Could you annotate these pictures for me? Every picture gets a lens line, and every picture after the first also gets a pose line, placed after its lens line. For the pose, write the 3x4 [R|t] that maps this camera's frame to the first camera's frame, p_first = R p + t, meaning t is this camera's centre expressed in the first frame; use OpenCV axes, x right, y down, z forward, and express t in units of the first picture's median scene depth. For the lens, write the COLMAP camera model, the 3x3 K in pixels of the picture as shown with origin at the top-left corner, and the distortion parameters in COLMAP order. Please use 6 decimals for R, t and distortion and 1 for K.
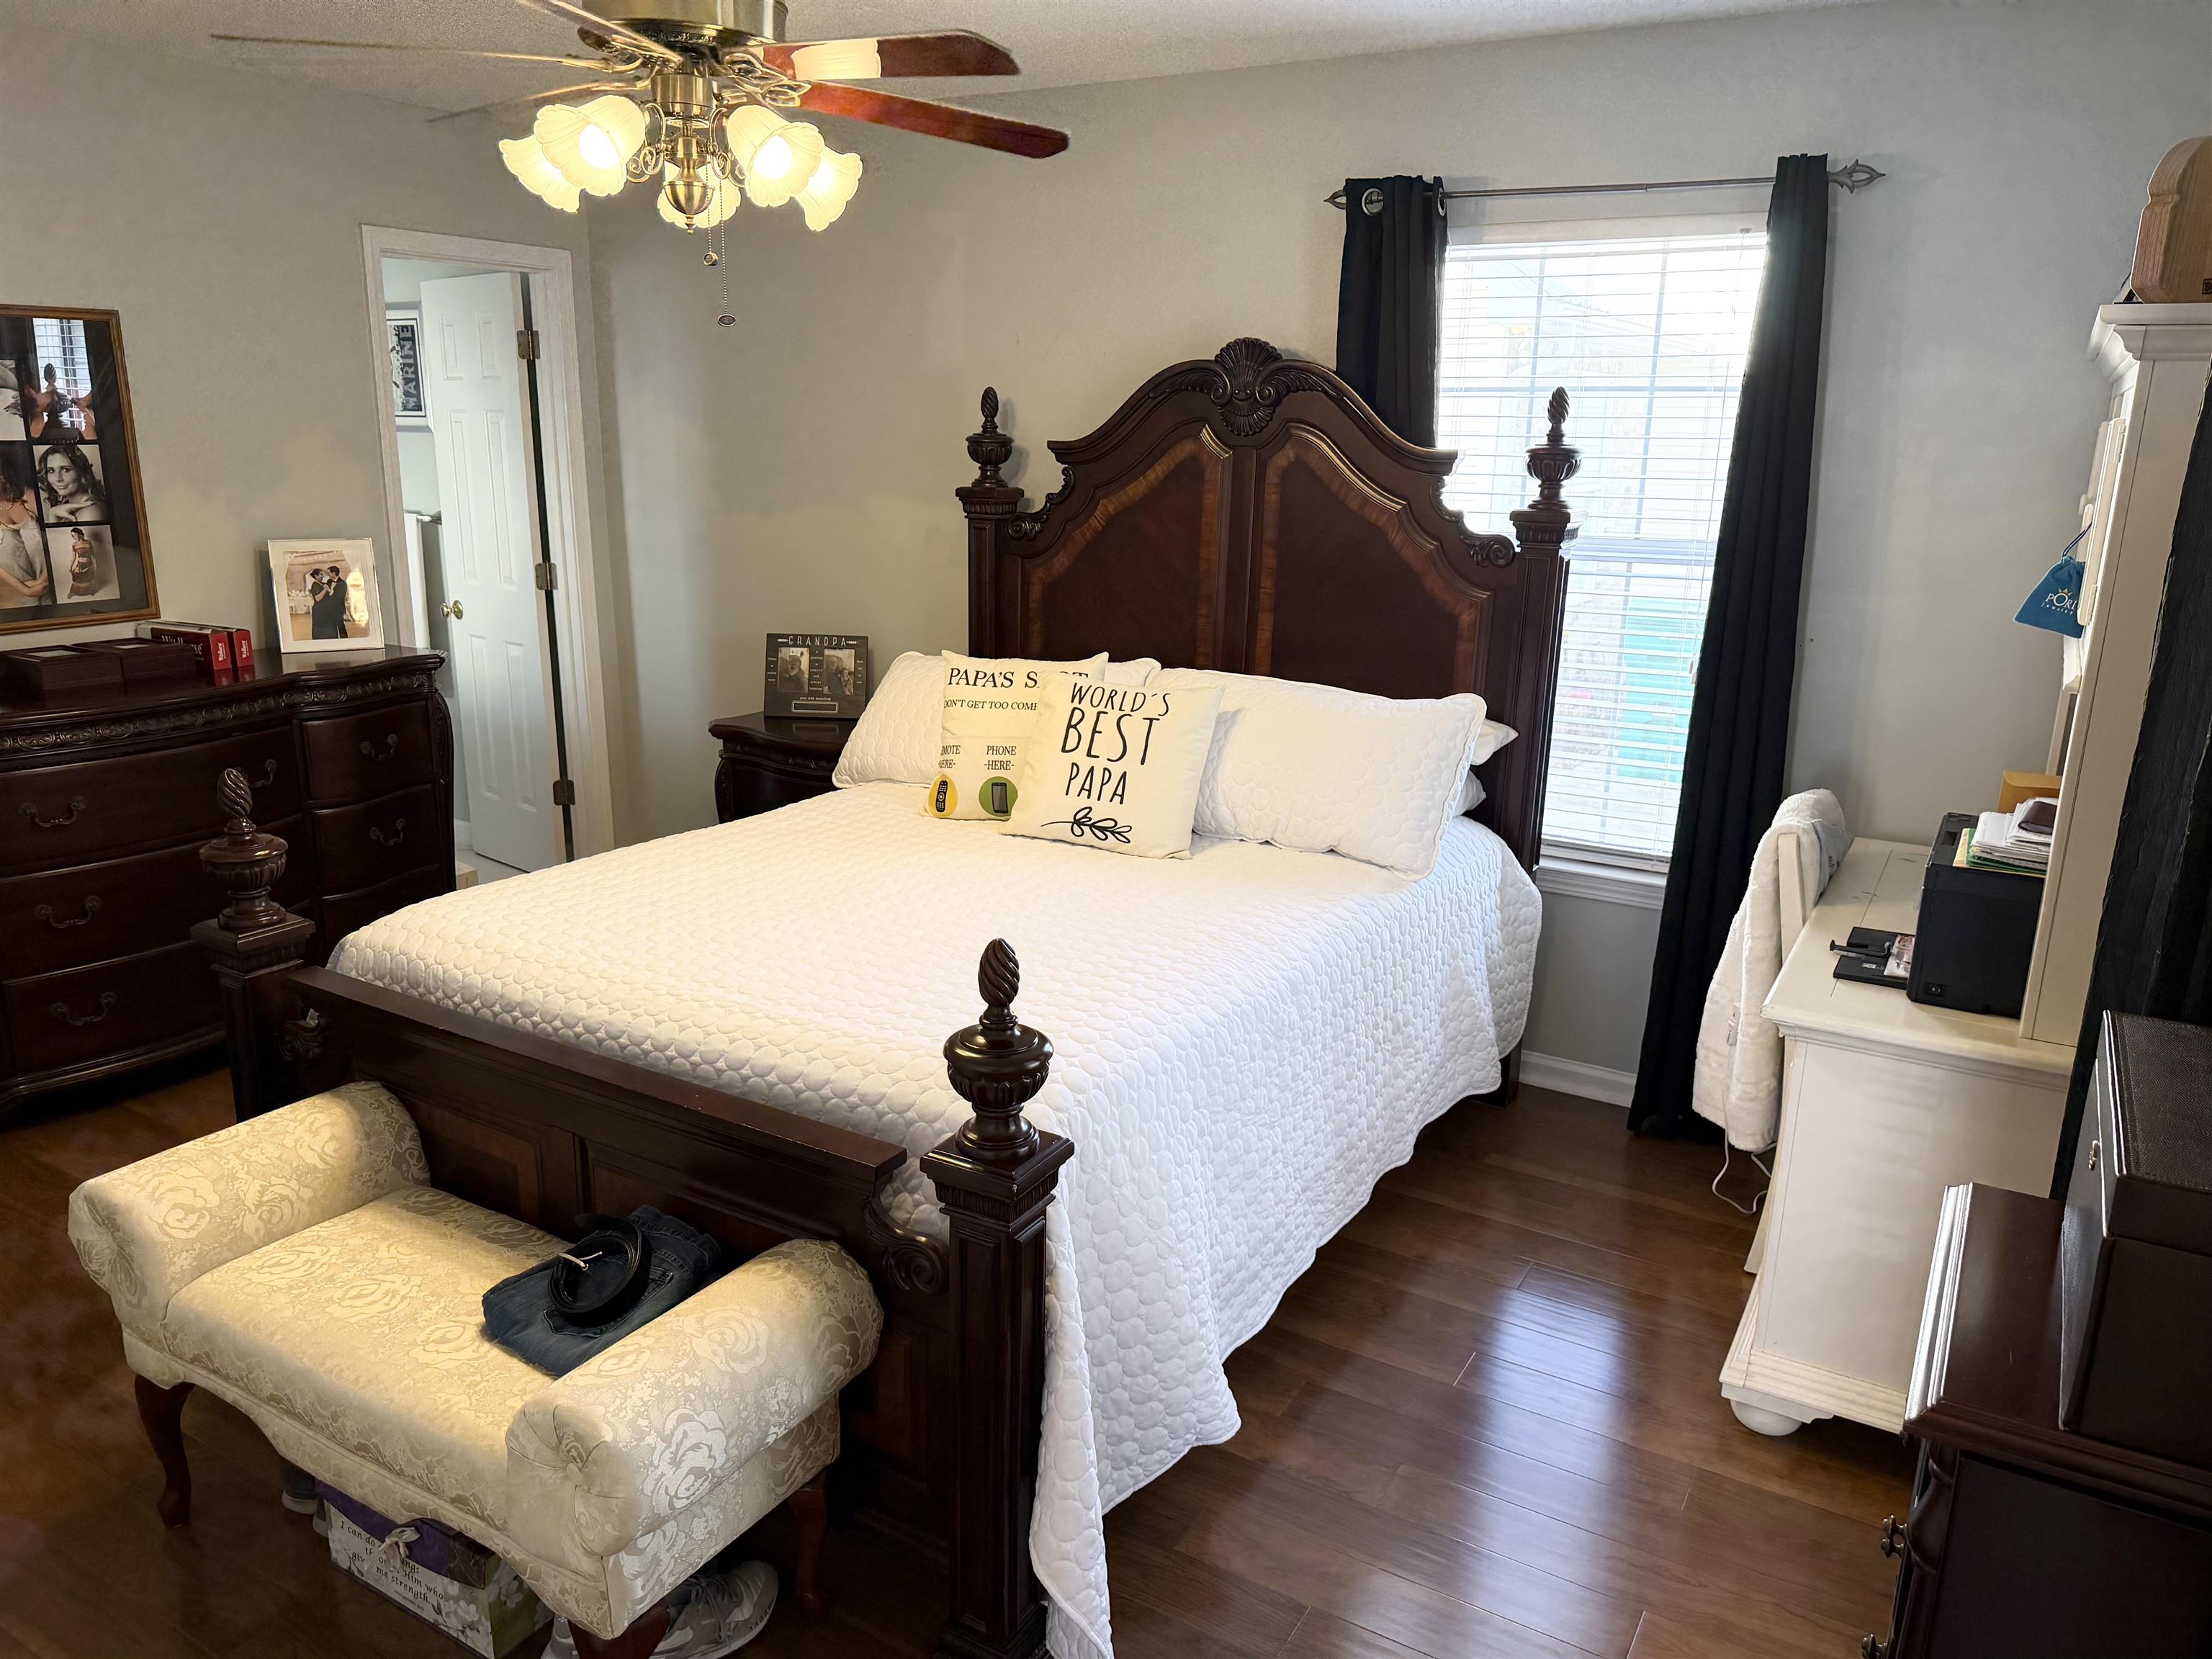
lens RADIAL K [[1556.4, 0, 1106.0], [0, 1556.4, 829.5], [0, 0, 1]] dist [0.113480, -0.195337]
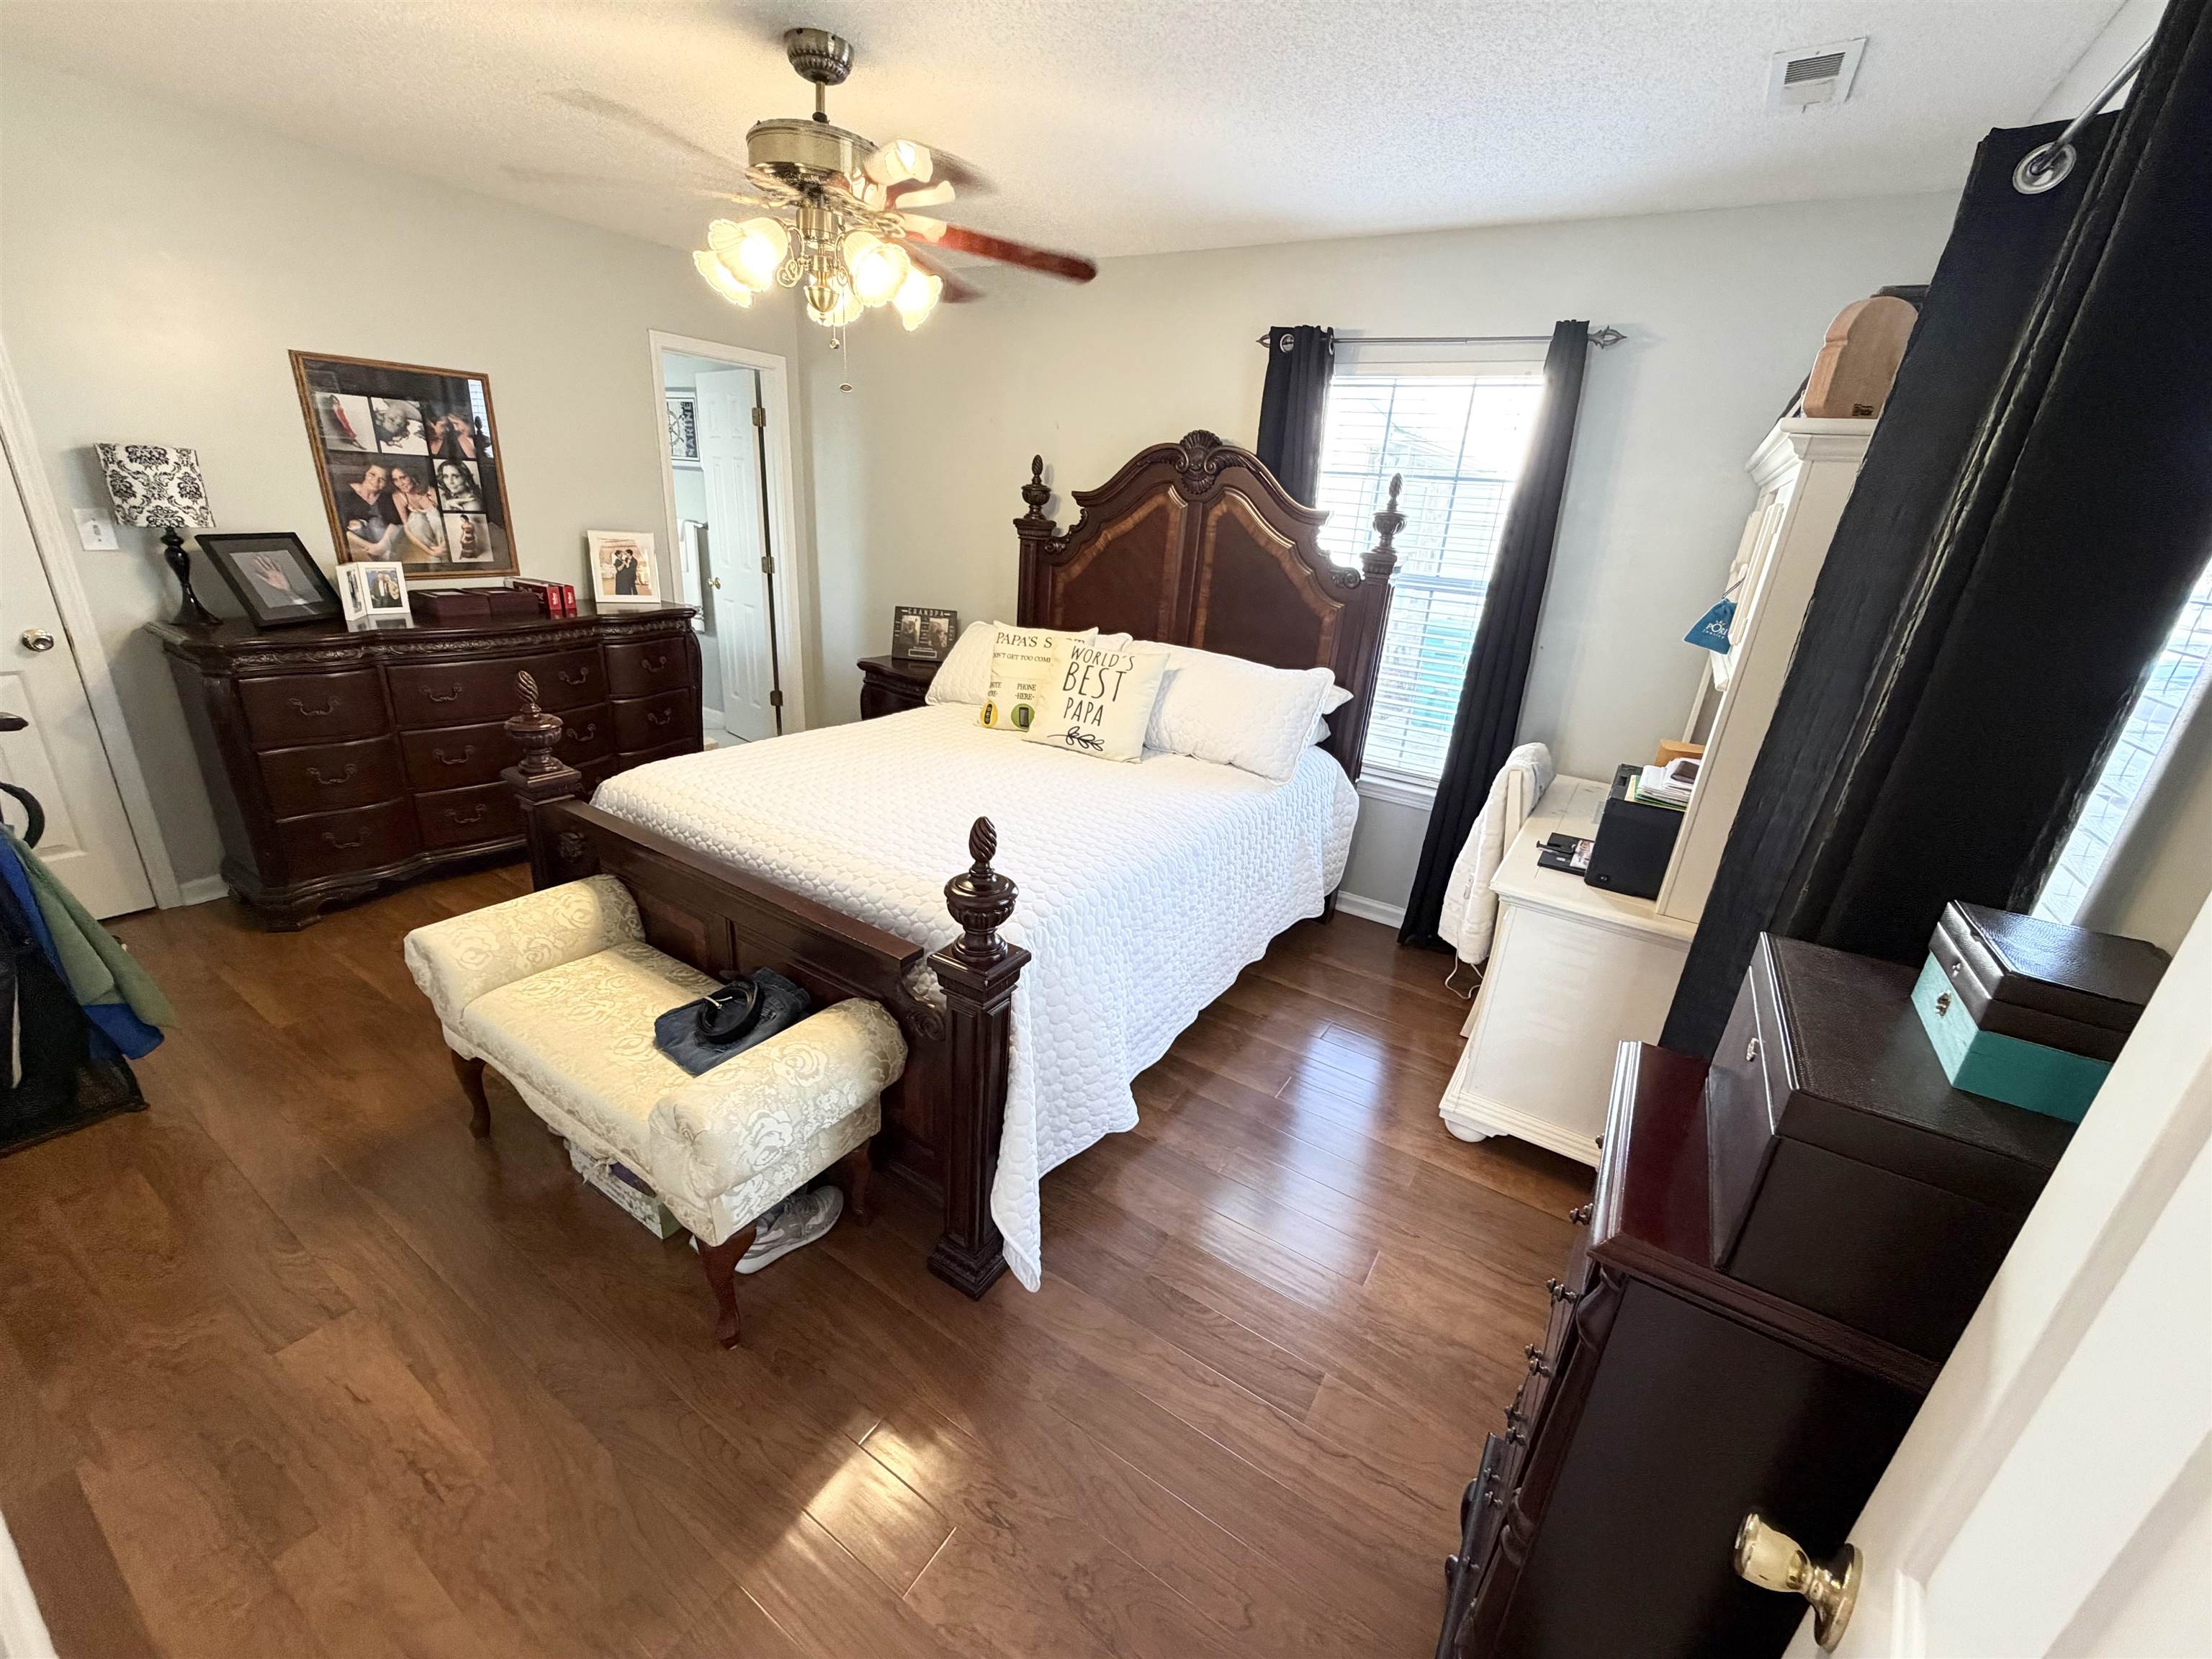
lens RADIAL K [[876.3, 0, 1106.0], [0, 876.3, 829.5], [0, 0, 1]] dist [-0.007783, -0.000060]
pose [[0.998154, 0.059862, -0.010241, 0.035803], [-0.058430, 0.992557, 0.106850, -0.007947], [0.016561, -0.106054, 0.994222, 0.119384]]
